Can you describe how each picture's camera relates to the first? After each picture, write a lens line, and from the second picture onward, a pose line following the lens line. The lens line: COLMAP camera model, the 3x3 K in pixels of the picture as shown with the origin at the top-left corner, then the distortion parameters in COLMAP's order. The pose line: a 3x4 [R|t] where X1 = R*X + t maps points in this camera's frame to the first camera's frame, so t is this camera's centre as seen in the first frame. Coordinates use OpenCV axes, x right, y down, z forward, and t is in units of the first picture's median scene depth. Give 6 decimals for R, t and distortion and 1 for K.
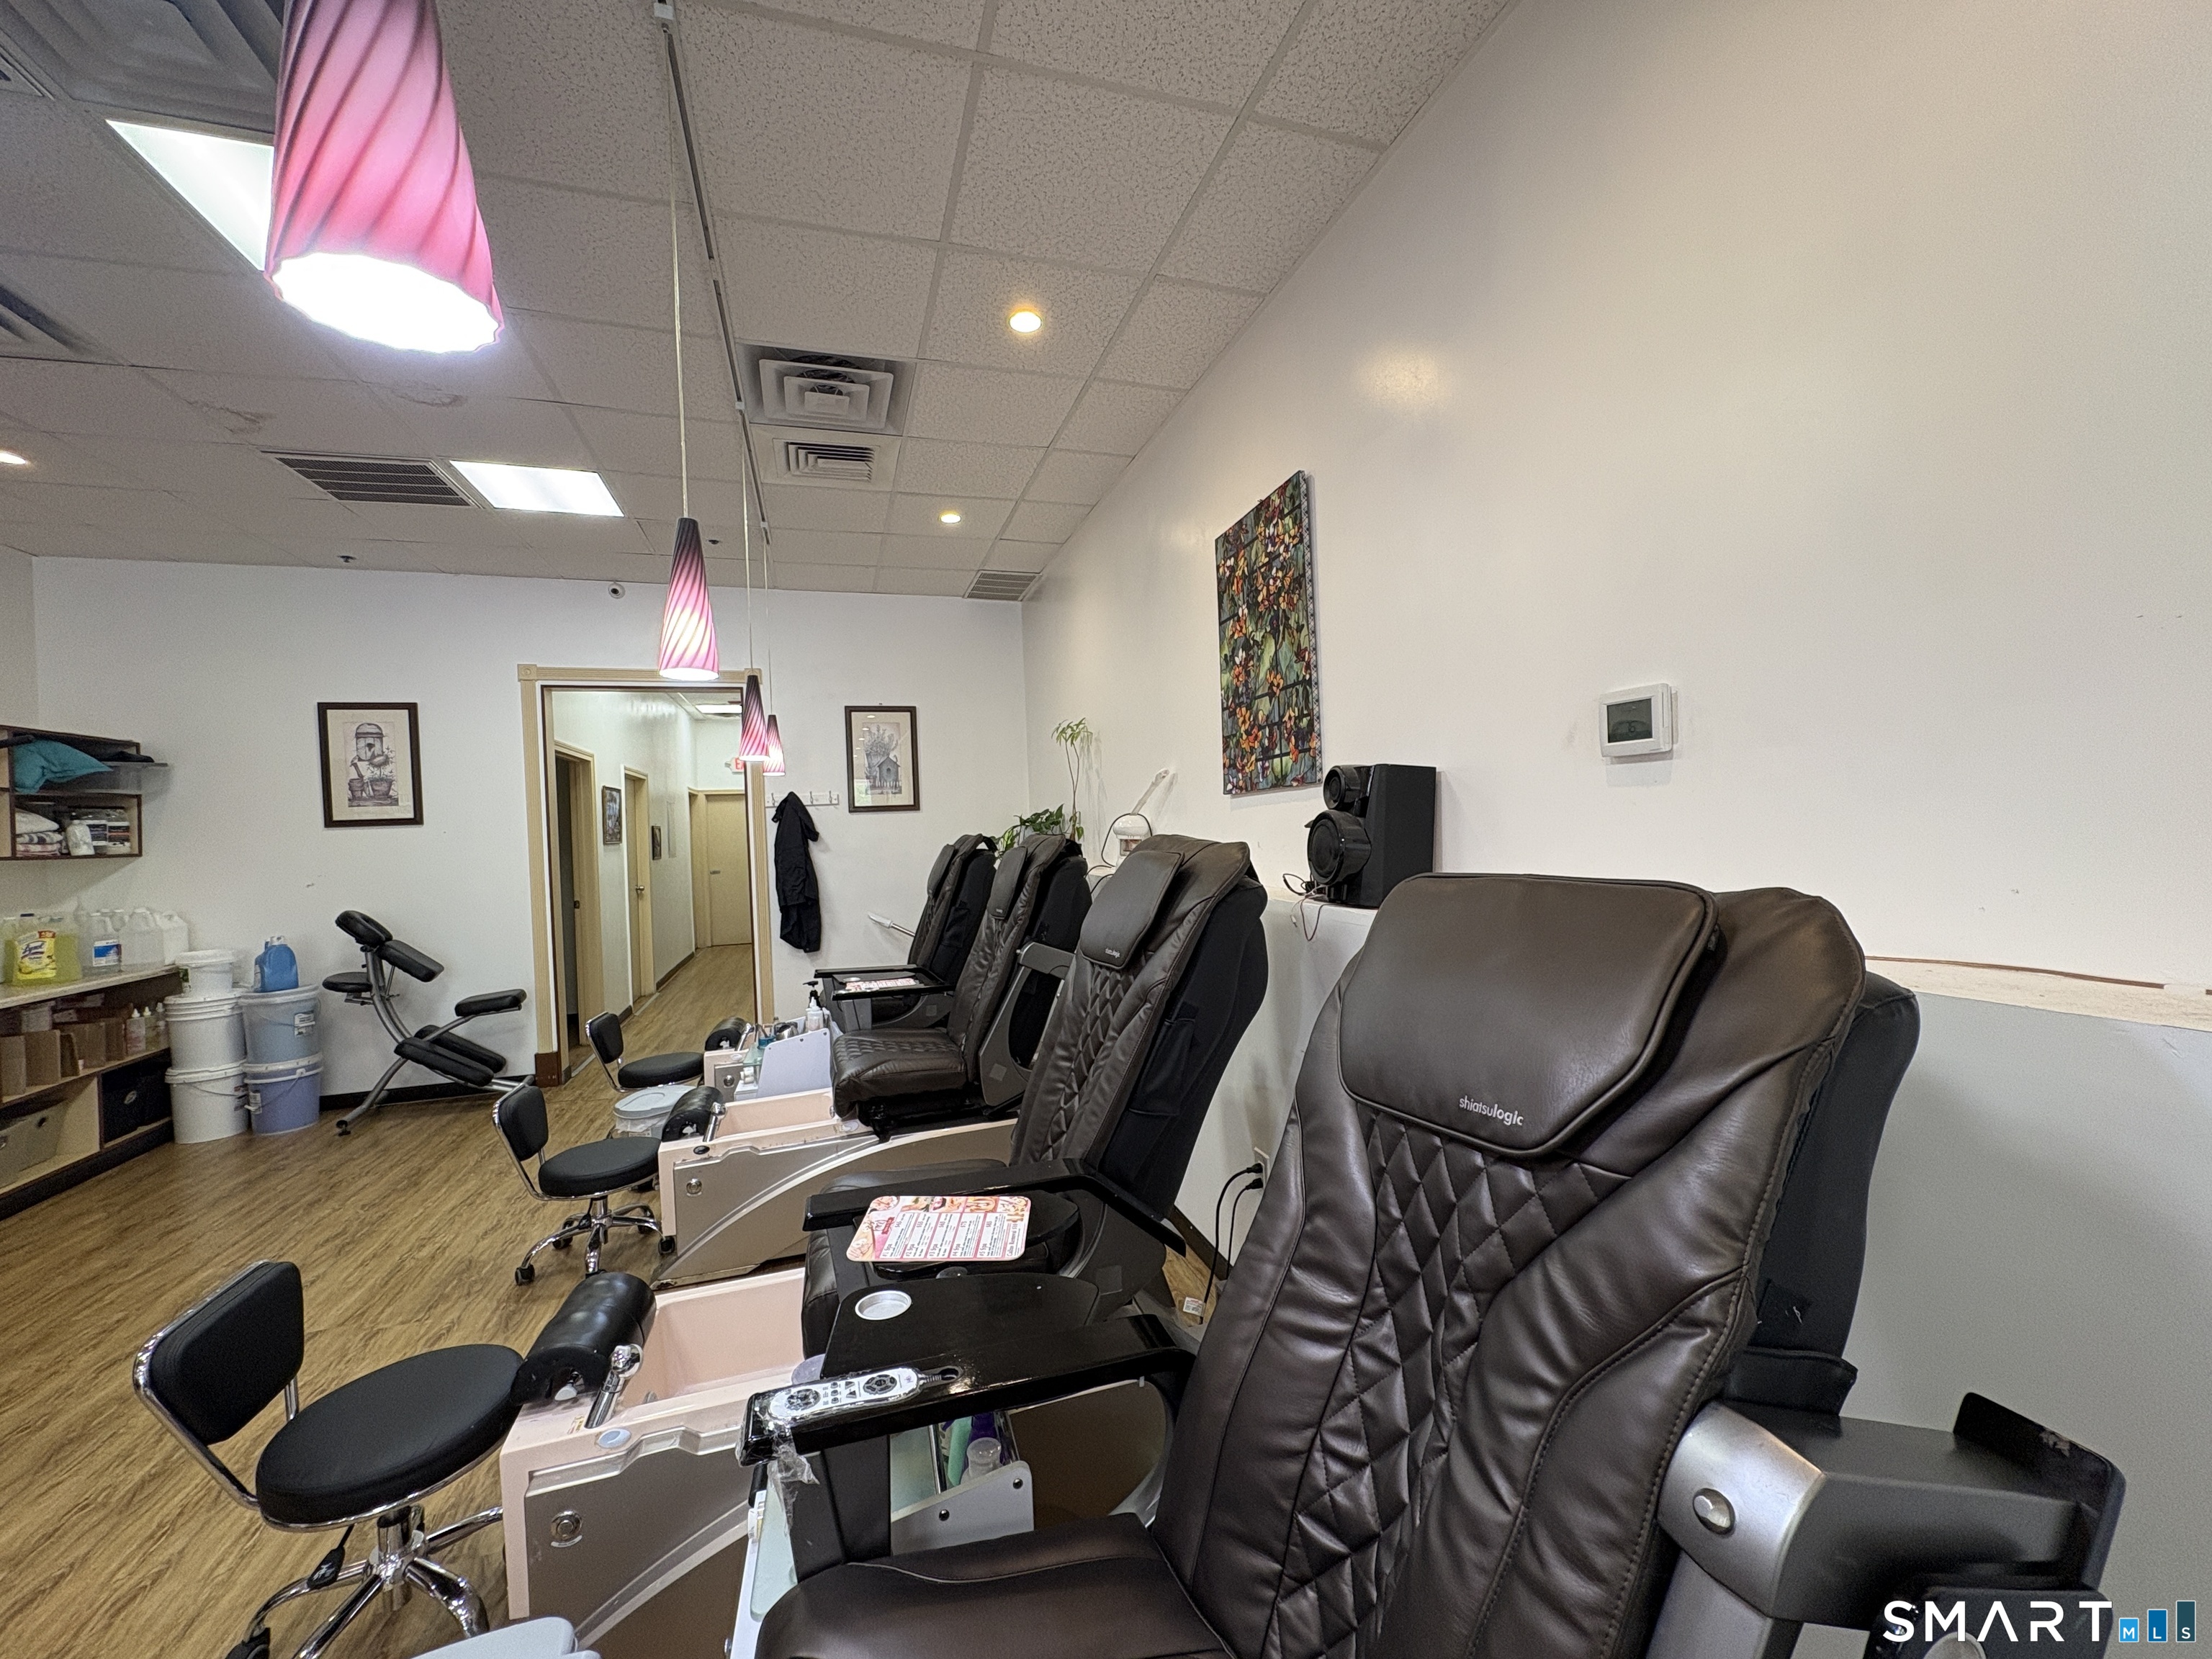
lens RADIAL K [[877.6, 0, 1106.0], [0, 877.6, 829.5], [0, 0, 1]] dist [-0.000911, -0.000034]
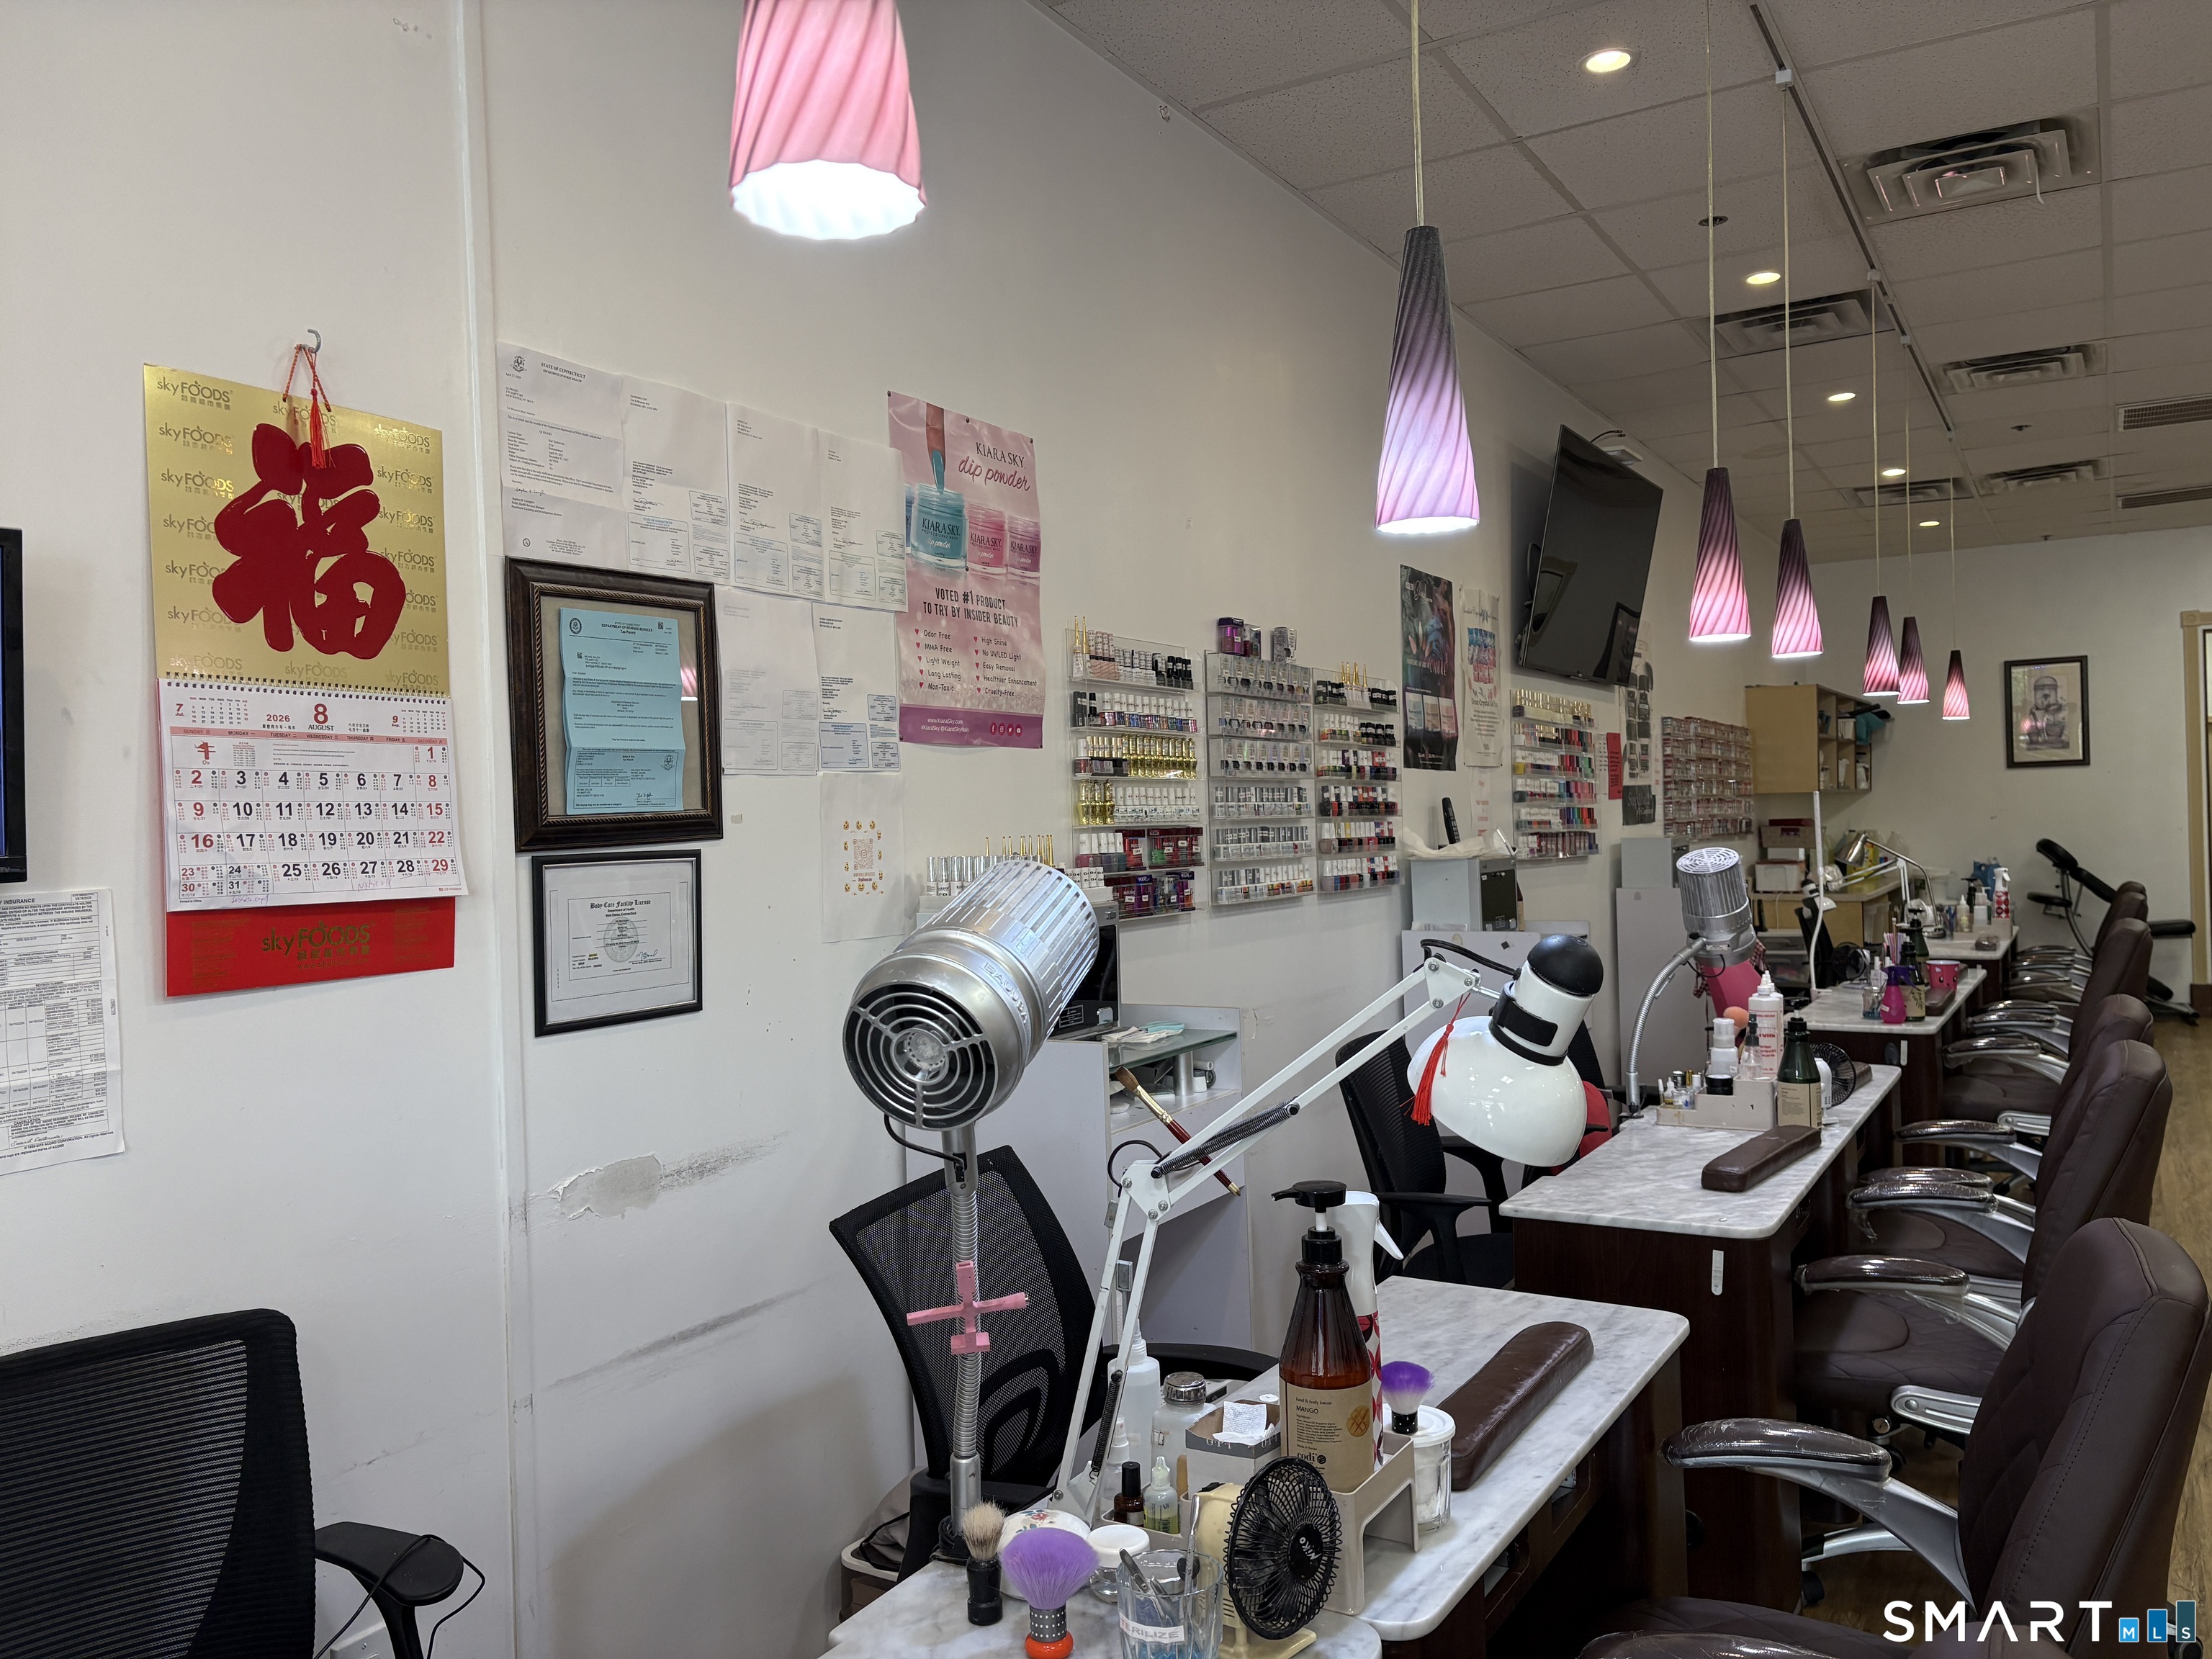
lens RADIAL K [[1669.1, 0, 1102.0], [0, 1669.1, 836.3], [0, 0, 1]] dist [0.057368, -0.061362]
pose [[0.639085, 0.024523, -0.768745, 0.095031], [-0.007513, 0.999643, 0.025643, 0.055583], [0.769099, -0.010612, 0.639041, -1.898871]]
